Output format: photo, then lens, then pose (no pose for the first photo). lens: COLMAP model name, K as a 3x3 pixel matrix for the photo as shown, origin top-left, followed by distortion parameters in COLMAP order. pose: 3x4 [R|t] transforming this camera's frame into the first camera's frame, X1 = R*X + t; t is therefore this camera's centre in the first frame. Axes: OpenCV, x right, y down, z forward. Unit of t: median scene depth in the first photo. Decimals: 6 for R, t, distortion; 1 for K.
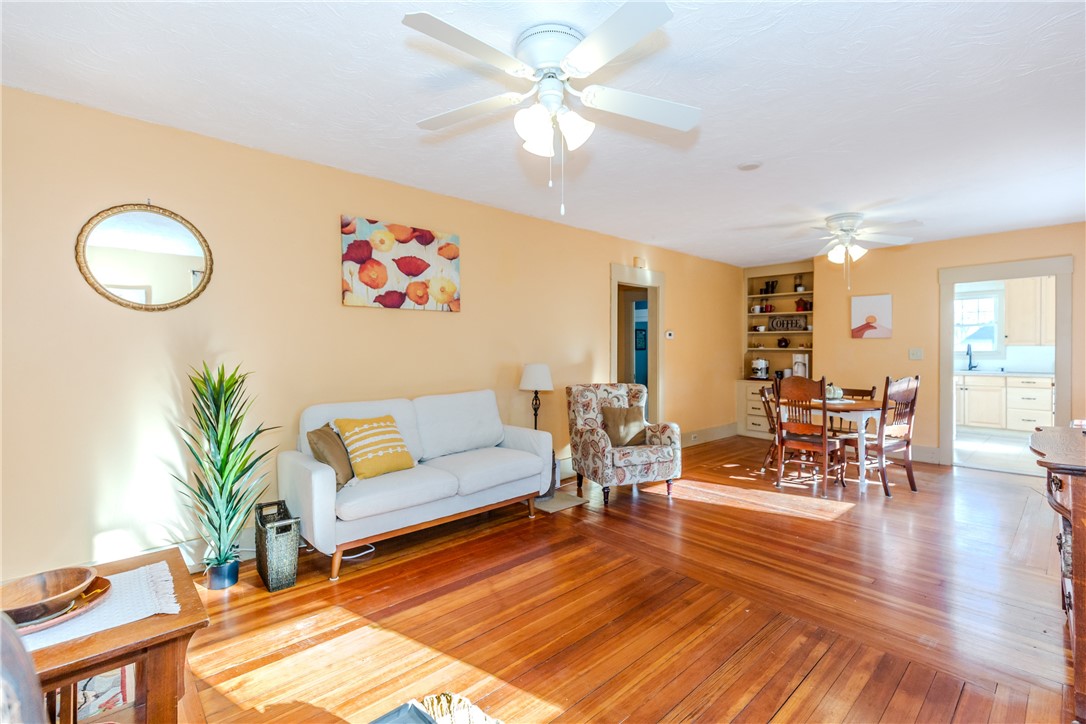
lens RADIAL K [[484.9, 0, 540.4], [0, 484.9, 359.5], [0, 0, 1]] dist [-0.000929, -0.000558]
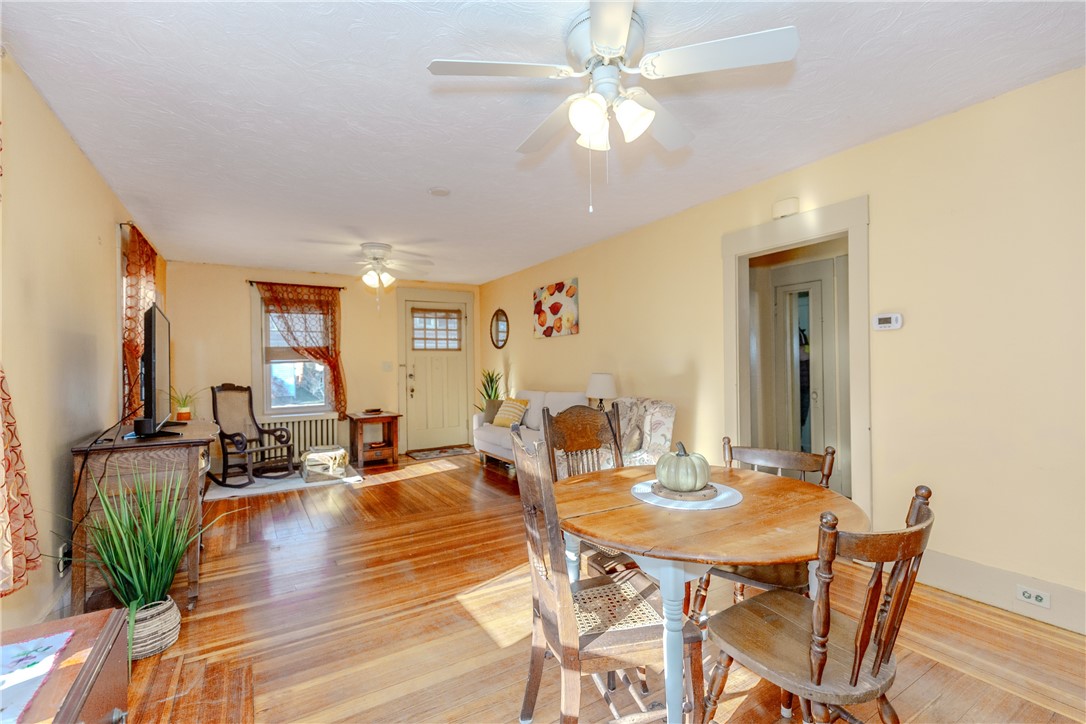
lens RADIAL K [[484.9, 0, 540.4], [0, 484.9, 359.5], [0, 0, 1]] dist [-0.000929, -0.000558]
pose [[-0.189263, -0.007081, -0.981901, 1.337512], [-0.000754, 0.999975, -0.007066, -0.017866], [0.981926, -0.000597, -0.189264, 1.305344]]
